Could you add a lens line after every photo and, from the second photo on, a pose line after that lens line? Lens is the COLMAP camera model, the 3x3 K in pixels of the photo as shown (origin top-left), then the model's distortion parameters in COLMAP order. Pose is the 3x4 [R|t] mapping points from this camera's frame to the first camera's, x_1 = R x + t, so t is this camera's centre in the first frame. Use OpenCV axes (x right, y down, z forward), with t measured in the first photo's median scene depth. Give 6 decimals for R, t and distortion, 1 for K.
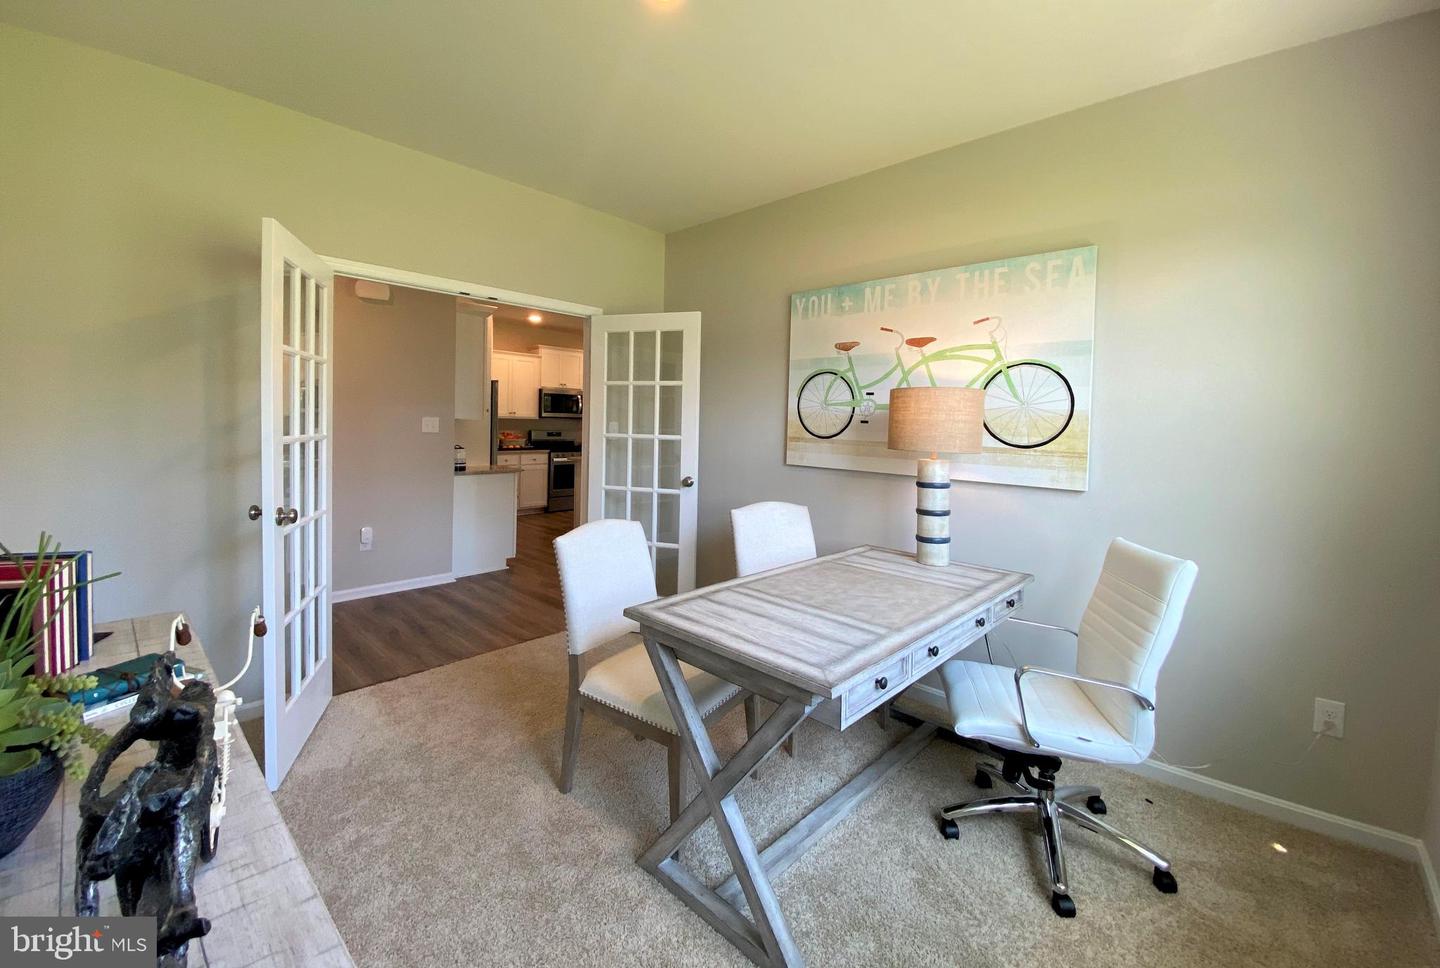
lens RADIAL K [[595.1, 0, 727.0], [0, 595.1, 436.0], [0, 0, 1]] dist [0.002112, 0.000096]
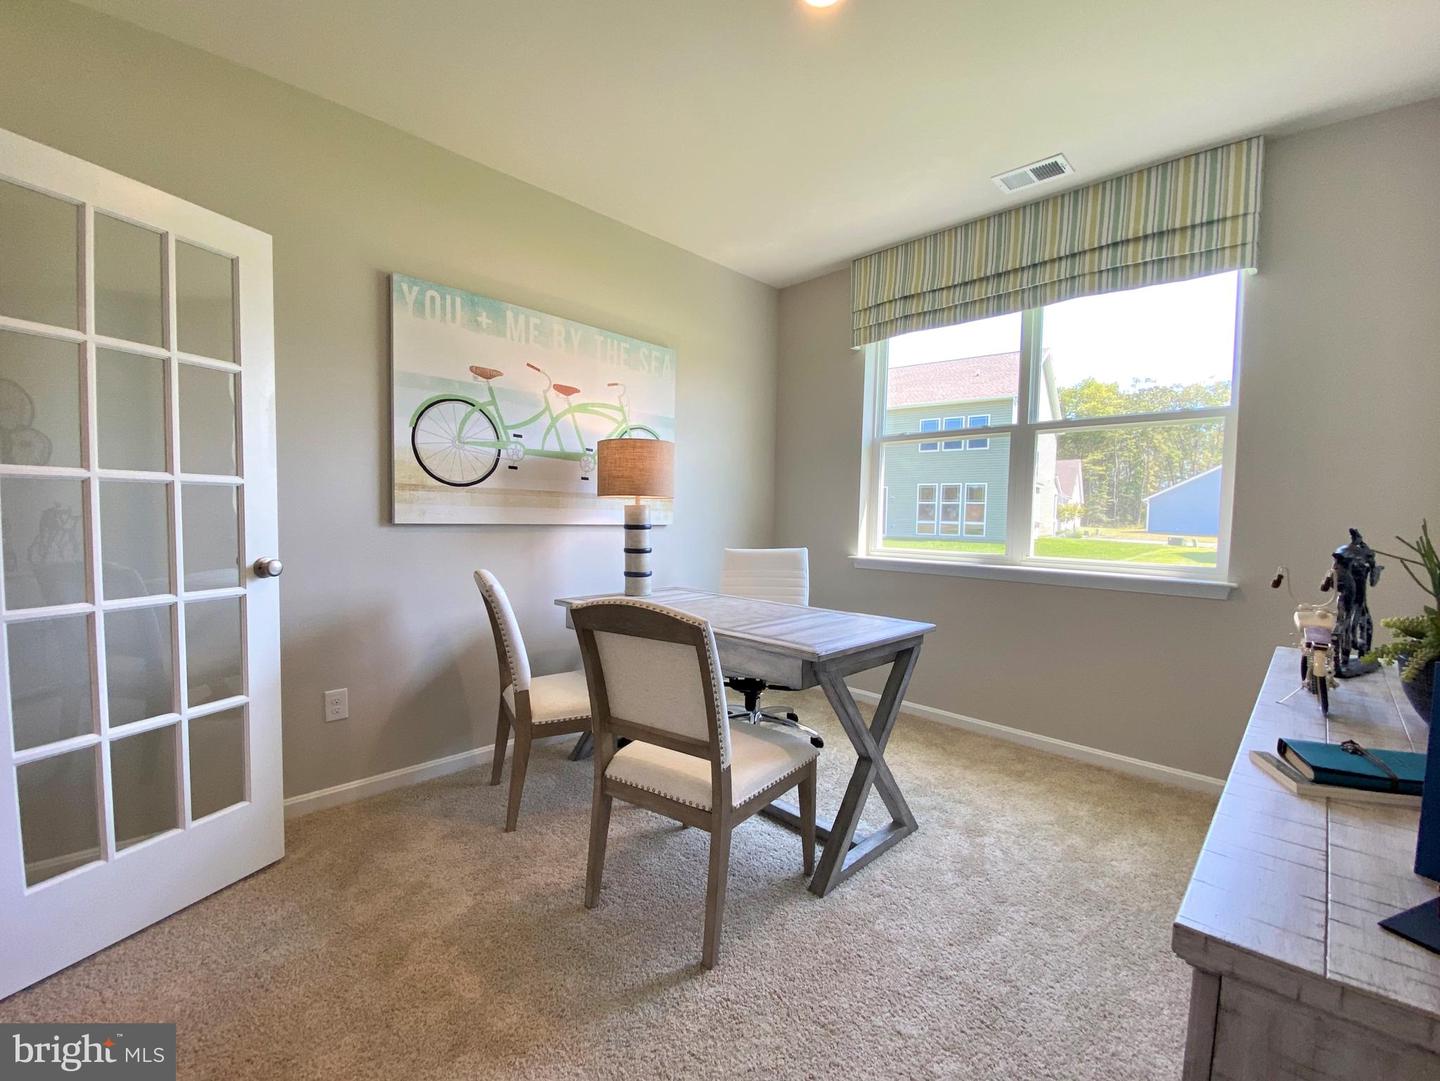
lens RADIAL K [[583.1, 0, 719.3], [0, 583.1, 544.6], [0, 0, 1]] dist [-0.003529, -0.000234]
pose [[0.029575, -0.081038, 0.996272, -0.613302], [0.001318, 0.996710, 0.081035, 0.019820], [-0.999562, -0.001083, 0.029585, 0.661789]]
